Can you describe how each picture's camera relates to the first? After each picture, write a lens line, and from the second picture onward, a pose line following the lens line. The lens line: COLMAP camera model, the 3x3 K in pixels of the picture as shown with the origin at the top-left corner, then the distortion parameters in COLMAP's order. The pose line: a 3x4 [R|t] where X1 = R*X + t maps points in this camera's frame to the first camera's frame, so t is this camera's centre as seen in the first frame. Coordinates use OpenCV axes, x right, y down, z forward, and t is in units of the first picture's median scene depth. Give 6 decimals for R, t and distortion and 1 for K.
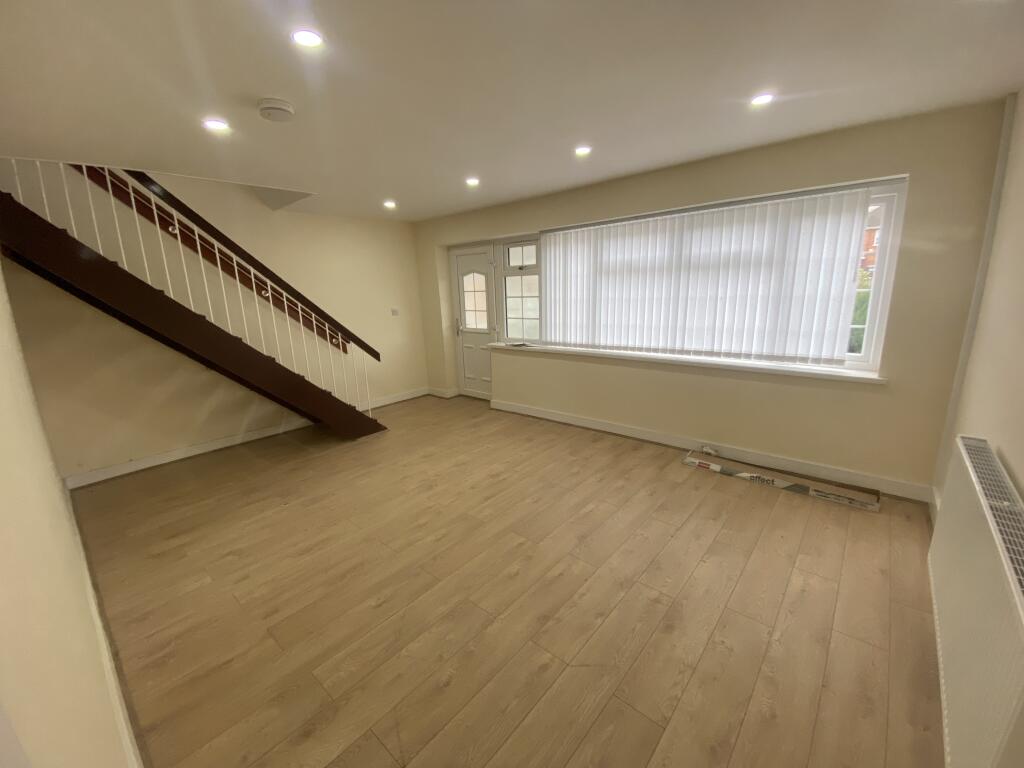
lens RADIAL K [[416.9, 0, 513.5], [0, 416.9, 388.0], [0, 0, 1]] dist [0.062258, -0.039381]
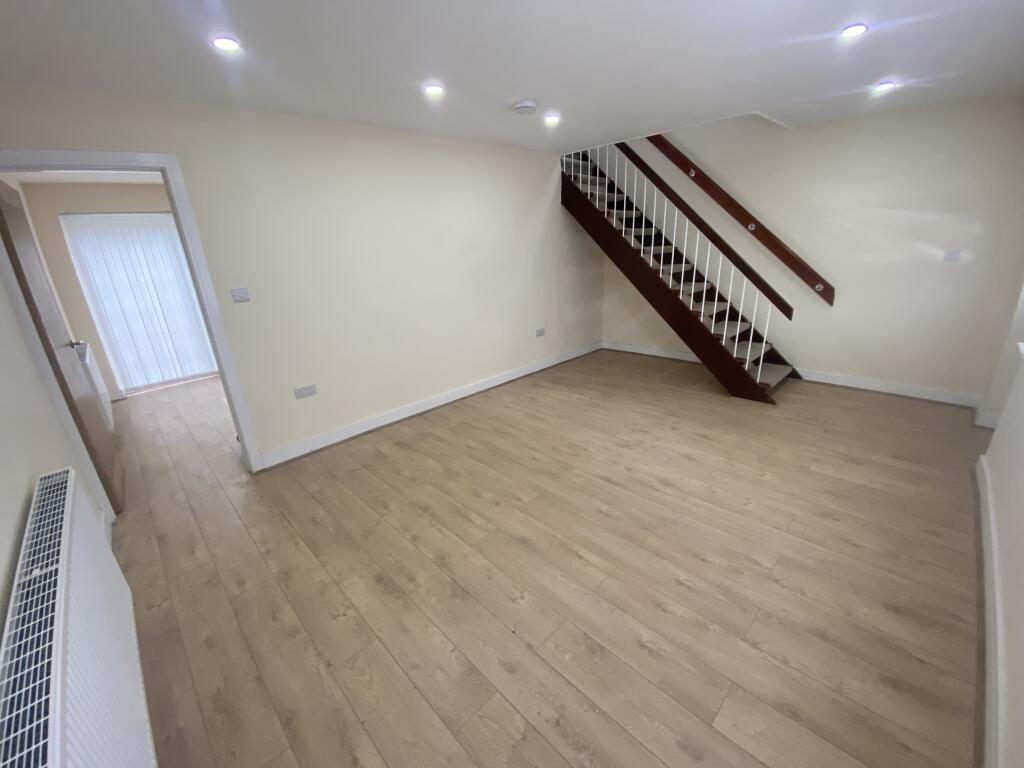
lens RADIAL K [[416.9, 0, 513.5], [0, 416.9, 388.0], [0, 0, 1]] dist [0.062258, -0.039381]
pose [[-0.084389, 0.369082, -0.925558, 0.771938], [-0.185661, 0.906780, 0.378522, -0.235490], [0.978983, 0.203783, -0.007998, 0.829455]]
